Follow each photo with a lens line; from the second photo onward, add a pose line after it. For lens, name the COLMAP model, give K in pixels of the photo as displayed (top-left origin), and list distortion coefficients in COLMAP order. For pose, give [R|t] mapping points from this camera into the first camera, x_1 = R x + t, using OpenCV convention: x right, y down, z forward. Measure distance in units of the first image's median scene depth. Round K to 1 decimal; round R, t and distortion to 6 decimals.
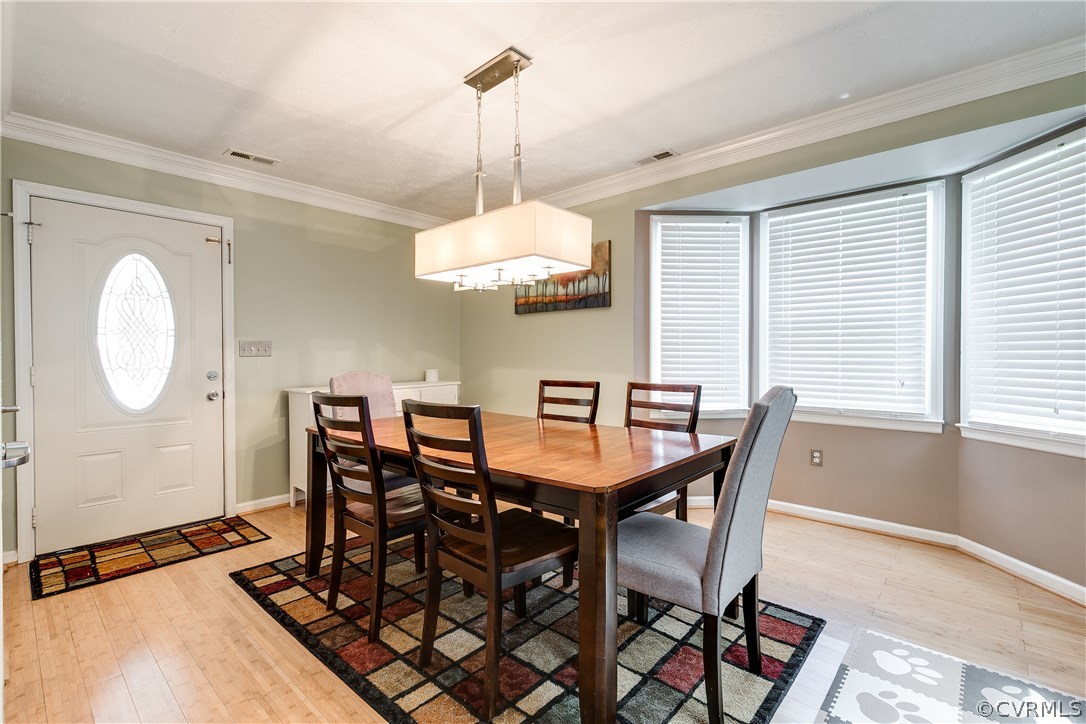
lens RADIAL K [[490.7, 0, 542.9], [0, 490.7, 359.0], [0, 0, 1]] dist [0.001024, -0.000159]
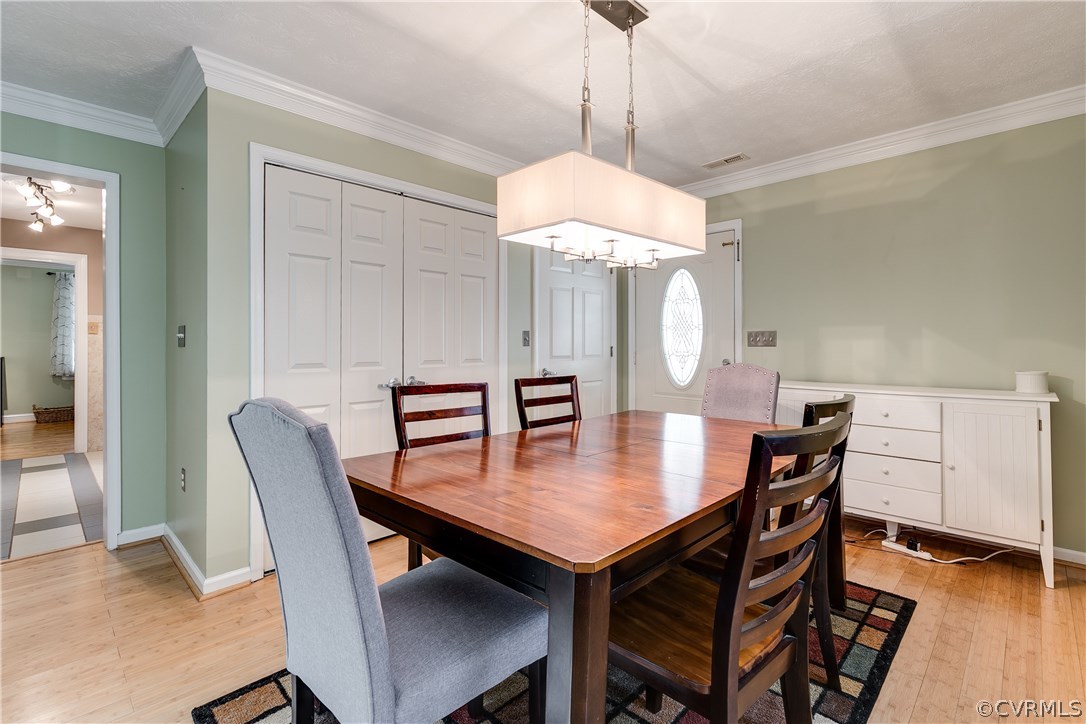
lens RADIAL K [[500.3, 0, 541.4], [0, 500.3, 342.9], [0, 0, 1]] dist [0.002626, 0.000685]
pose [[-0.048627, -0.000784, -0.998817, 0.533165], [-0.003677, 0.999993, -0.000606, -0.011024], [0.998810, 0.003643, -0.048630, 0.664139]]
